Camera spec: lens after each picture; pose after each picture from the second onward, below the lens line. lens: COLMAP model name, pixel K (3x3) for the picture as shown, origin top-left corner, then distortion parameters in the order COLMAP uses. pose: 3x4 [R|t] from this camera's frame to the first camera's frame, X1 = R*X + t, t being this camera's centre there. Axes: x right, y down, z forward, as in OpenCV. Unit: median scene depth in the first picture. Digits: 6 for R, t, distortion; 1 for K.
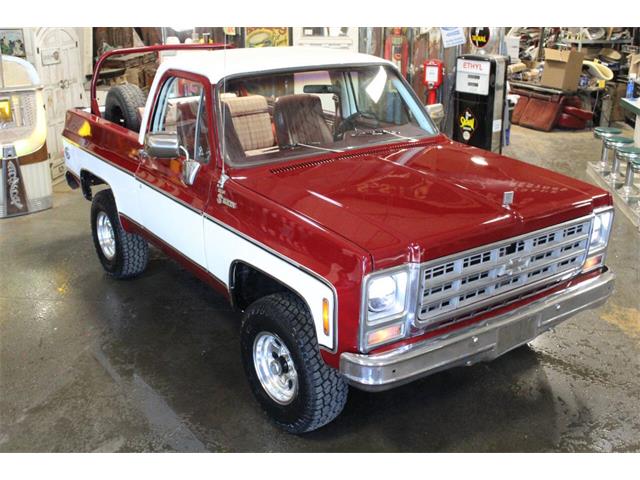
lens RADIAL K [[784.9, 0, 315.3], [0, 784.9, 208.5], [0, 0, 1]] dist [-0.062204, 0.000000]
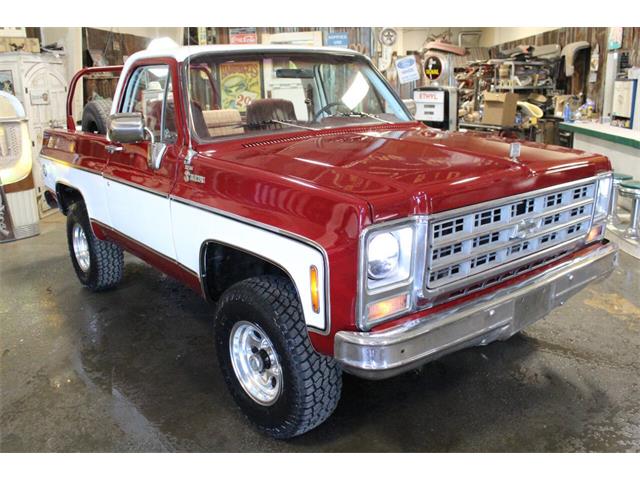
lens RADIAL K [[590.1, 0, 318.6], [0, 590.1, 234.0], [0, 0, 1]] dist [-0.076358, 0.000000]
pose [[0.997699, -0.037192, 0.056689, -0.012291], [0.040963, 0.996920, -0.066884, 0.100218], [-0.054027, 0.069053, 0.996149, 0.316947]]
